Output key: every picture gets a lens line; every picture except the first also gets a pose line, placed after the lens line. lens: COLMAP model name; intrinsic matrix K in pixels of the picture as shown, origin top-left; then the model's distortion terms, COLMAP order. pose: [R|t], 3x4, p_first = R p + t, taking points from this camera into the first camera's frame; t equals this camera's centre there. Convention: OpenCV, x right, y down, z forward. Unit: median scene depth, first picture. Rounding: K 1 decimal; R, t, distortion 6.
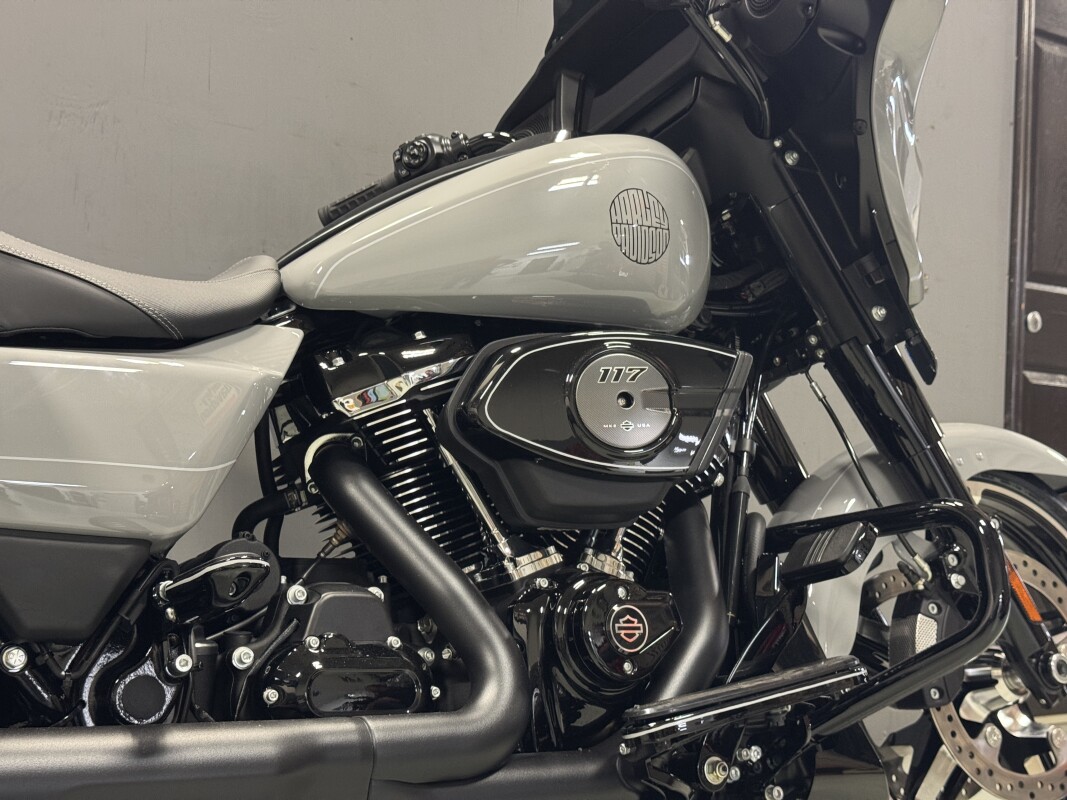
lens RADIAL K [[1499.4, 0, 533.7], [0, 1499.4, 397.0], [0, 0, 1]] dist [0.117981, 0.000000]
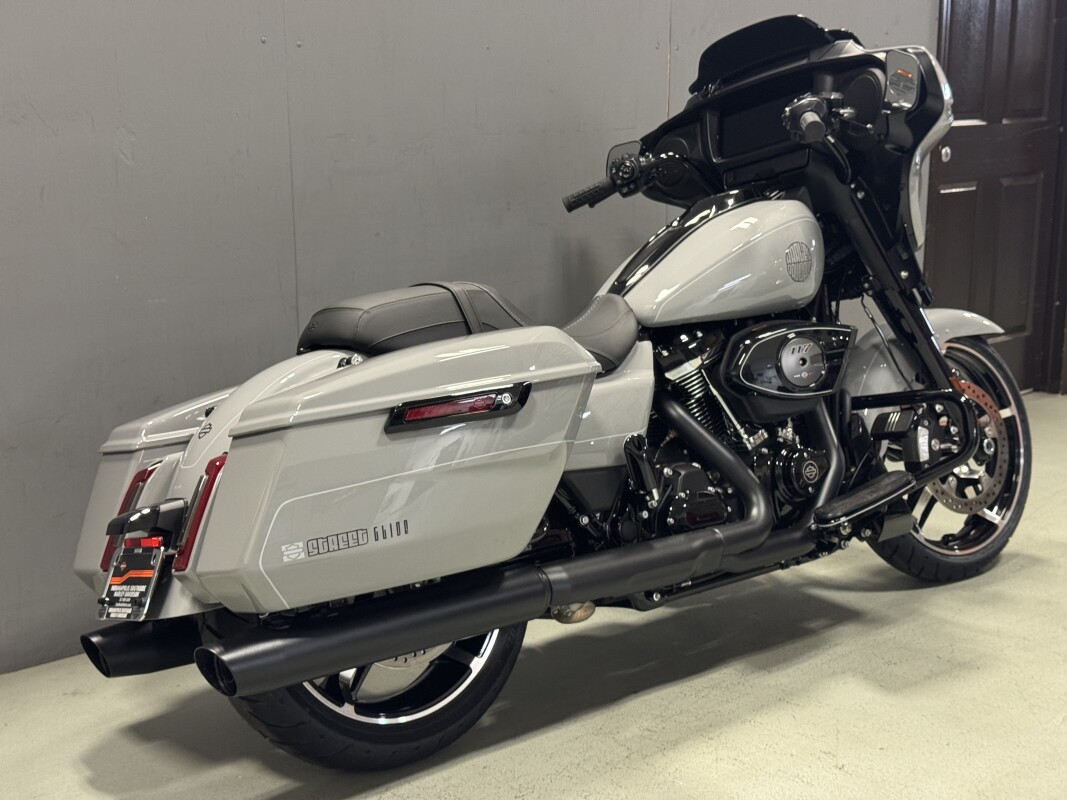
lens RADIAL K [[1499.4, 0, 531.6], [0, 1499.4, 395.2], [0, 0, 1]] dist [0.117981, 0.000000]
pose [[0.993210, -0.066256, 0.095623, -0.417757], [0.039961, 0.966260, 0.254452, -0.405384], [-0.109256, -0.248903, 0.962346, -0.784433]]
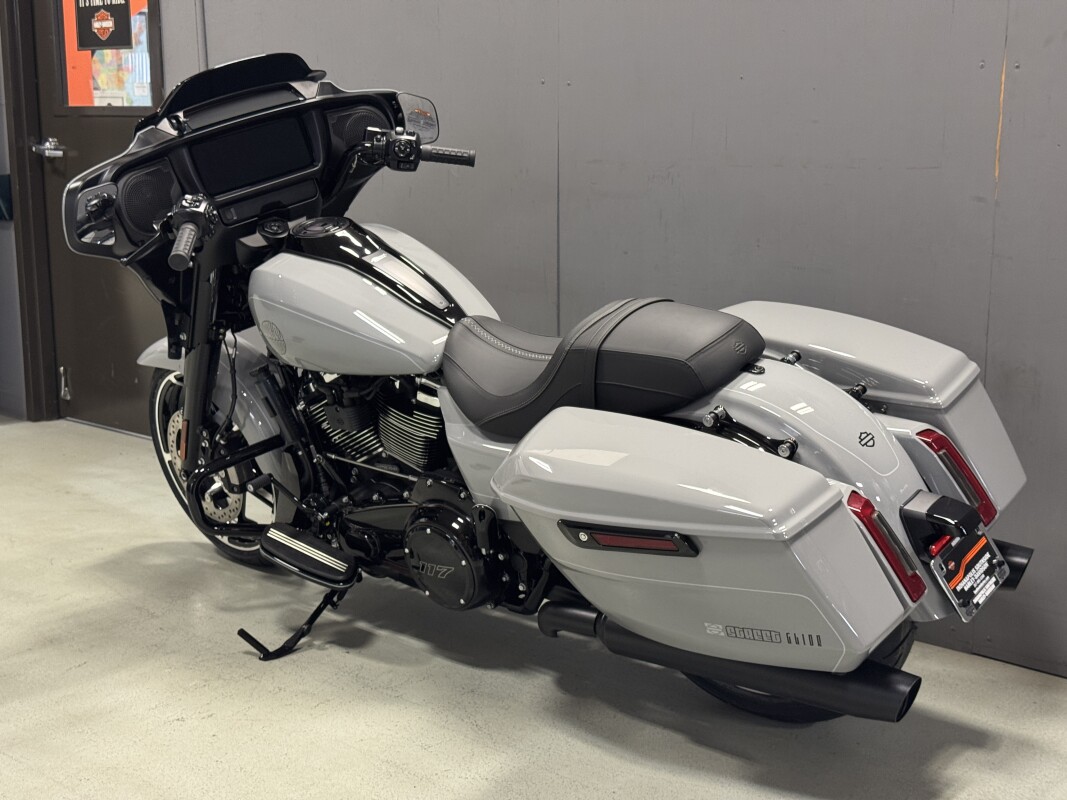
lens RADIAL K [[1499.4, 0, 531.0], [0, 1499.4, 399.8], [0, 0, 1]] dist [0.117981, 0.000000]
pose [[0.214096, 0.135729, -0.967337, 1.646755], [0.058084, 0.986778, 0.151313, -0.243200], [0.975084, -0.088582, 0.203381, 0.584455]]
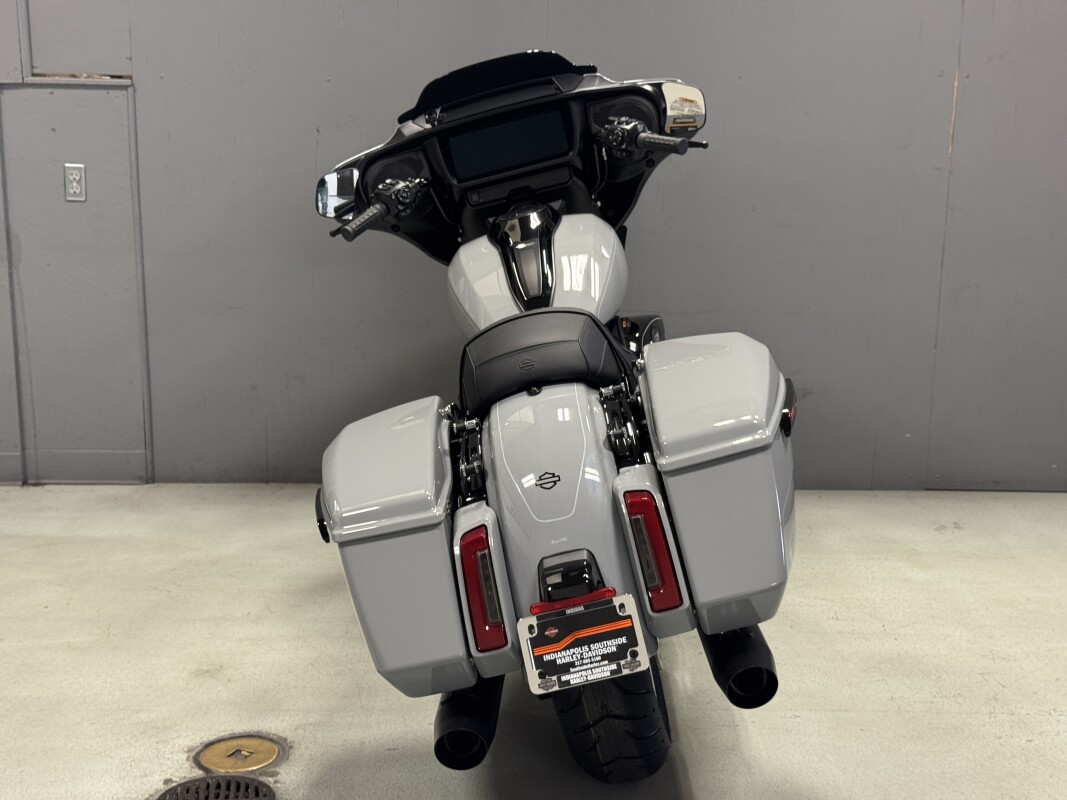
lens RADIAL K [[1499.4, 0, 533.6], [0, 1499.4, 402.2], [0, 0, 1]] dist [0.117981, 0.000000]
pose [[0.822145, 0.086389, -0.562686, 0.912169], [0.050503, 0.973453, 0.223245, -0.394910], [0.567034, -0.211957, 0.795956, -0.989647]]
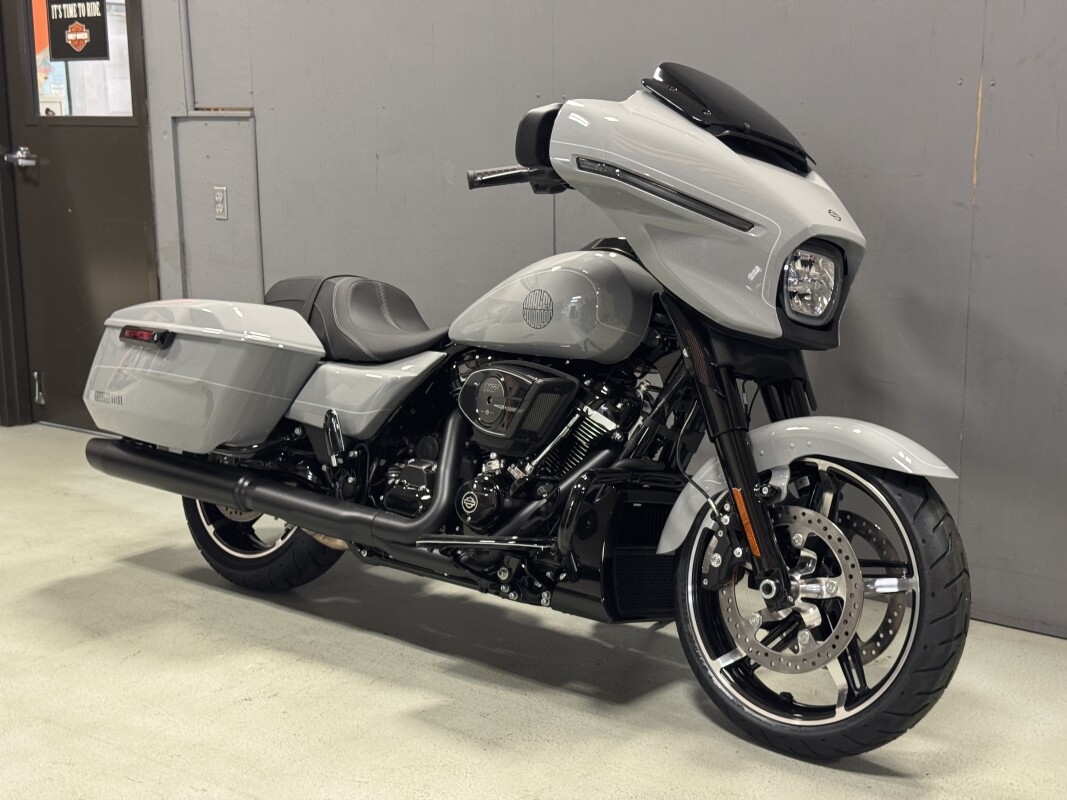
lens RADIAL K [[1499.4, 0, 535.7], [0, 1499.4, 406.0], [0, 0, 1]] dist [0.117981, 0.000000]
pose [[0.291146, 0.138686, -0.946573, 1.740876], [0.067916, 0.983944, 0.165051, -0.279300], [0.954265, -0.112342, 0.277052, 0.384212]]
